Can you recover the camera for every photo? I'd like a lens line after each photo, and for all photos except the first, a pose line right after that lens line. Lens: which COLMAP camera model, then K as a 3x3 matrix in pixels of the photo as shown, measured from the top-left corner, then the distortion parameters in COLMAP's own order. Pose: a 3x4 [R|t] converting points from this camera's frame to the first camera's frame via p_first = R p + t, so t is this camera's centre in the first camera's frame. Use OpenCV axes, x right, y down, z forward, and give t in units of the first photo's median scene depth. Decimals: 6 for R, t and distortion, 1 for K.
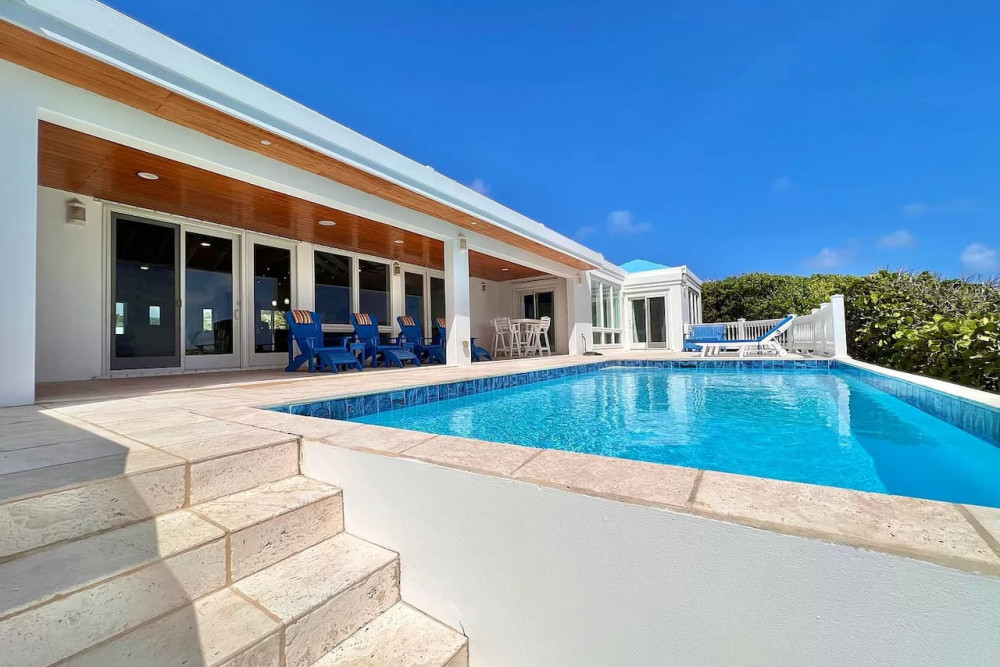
lens RADIAL K [[400.3, 0, 496.9], [0, 400.3, 333.1], [0, 0, 1]] dist [0.000409, 0.000169]
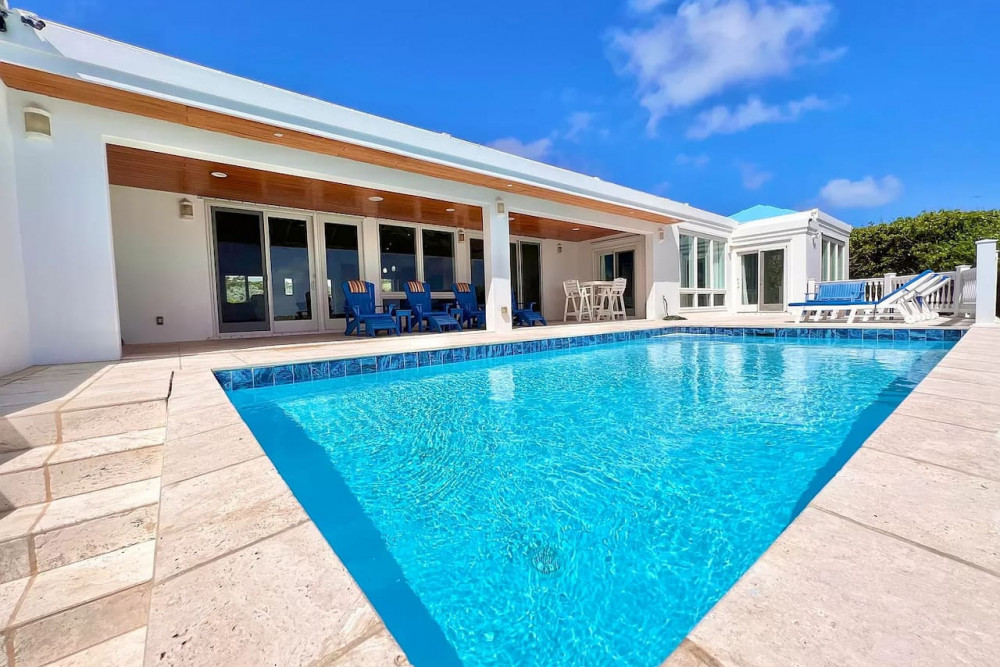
lens RADIAL K [[400.3, 0, 497.3], [0, 400.3, 332.9], [0, 0, 1]] dist [0.000409, 0.000169]
pose [[0.954860, 0.011790, -0.296823, 0.199370], [0.016318, 0.995622, 0.092040, -0.008076], [0.296609, -0.092729, 0.950486, 0.033202]]
